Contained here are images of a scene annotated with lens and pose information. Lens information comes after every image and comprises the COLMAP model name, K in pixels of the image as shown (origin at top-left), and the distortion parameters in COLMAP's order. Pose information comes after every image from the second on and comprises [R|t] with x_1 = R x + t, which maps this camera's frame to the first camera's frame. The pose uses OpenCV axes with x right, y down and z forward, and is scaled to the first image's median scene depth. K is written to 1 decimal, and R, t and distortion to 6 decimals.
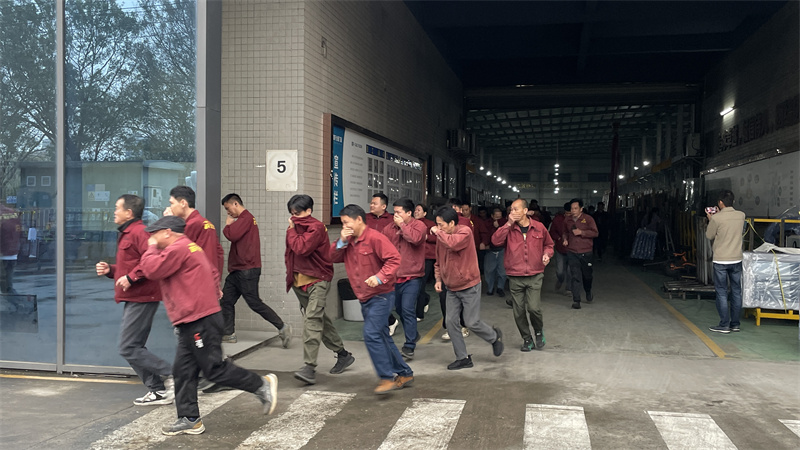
lens RADIAL K [[796.6, 0, 400.0], [0, 796.6, 225.0], [0, 0, 1]] dist [0.121604, -0.178809]
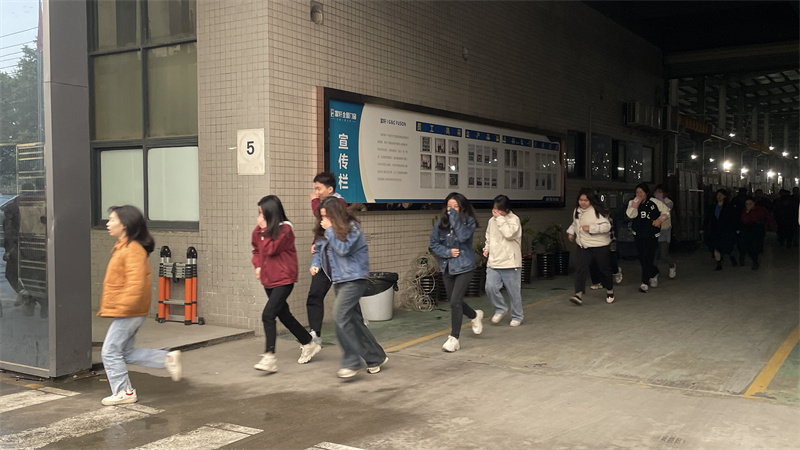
lens RADIAL K [[796.6, 0, 400.0], [0, 796.6, 225.0], [0, 0, 1]] dist [0.121604, -0.178809]
pose [[0.931242, -0.003376, -0.364386, 0.339500], [0.007394, 0.999926, 0.009632, 0.007061], [0.364326, -0.011665, 0.931198, 0.213726]]
